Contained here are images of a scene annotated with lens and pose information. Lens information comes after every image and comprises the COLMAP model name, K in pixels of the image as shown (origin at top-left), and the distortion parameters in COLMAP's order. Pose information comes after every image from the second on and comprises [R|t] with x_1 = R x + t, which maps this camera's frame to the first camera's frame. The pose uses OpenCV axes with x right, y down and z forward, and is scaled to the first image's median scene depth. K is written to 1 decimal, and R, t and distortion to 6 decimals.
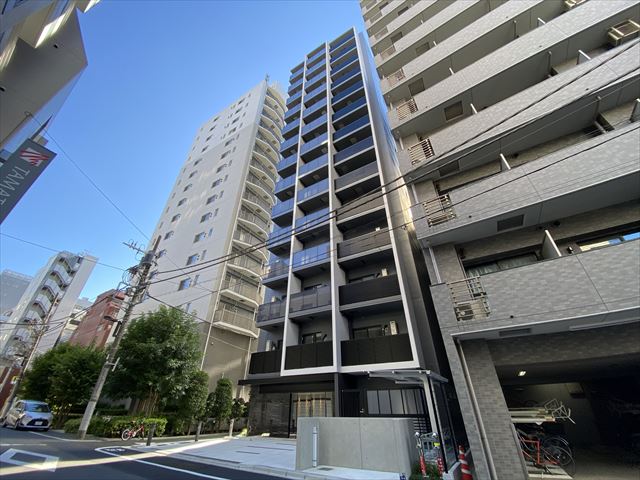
lens RADIAL K [[256.3, 0, 320.0], [0, 256.3, 240.0], [0, 0, 1]] dist [0.021870, -0.020433]
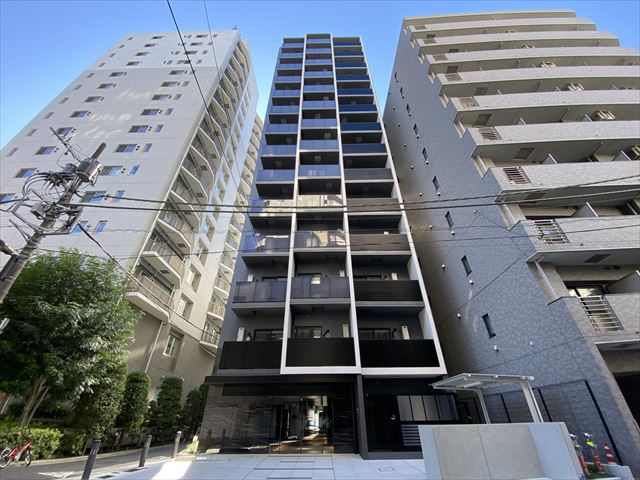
lens RADIAL K [[256.3, 0, 320.0], [0, 256.3, 240.0], [0, 0, 1]] dist [0.021870, -0.020433]
pose [[0.862678, 0.281256, 0.420335, -0.432598], [-0.273463, 0.958539, -0.080137, 0.142647], [-0.425446, -0.045813, 0.903823, 0.219488]]
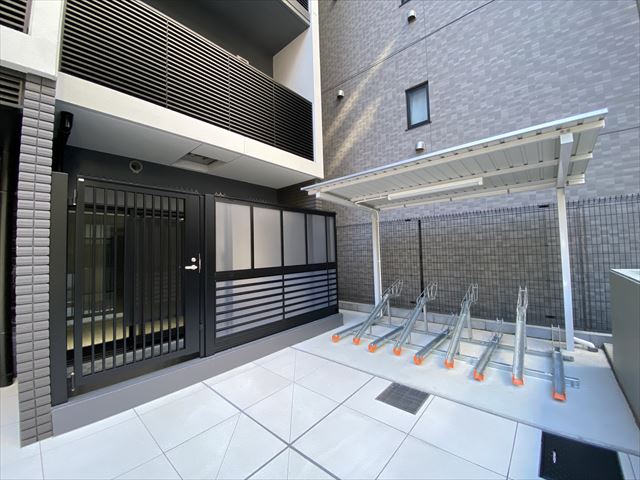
lens RADIAL K [[256.3, 0, 320.0], [0, 256.3, 240.0], [0, 0, 1]] dist [0.021870, -0.020433]
pose [[0.169106, 0.032819, 0.985051, -0.045094], [-0.523545, 0.849771, 0.061566, 0.391472], [-0.835047, -0.526130, 0.160884, 0.605140]]
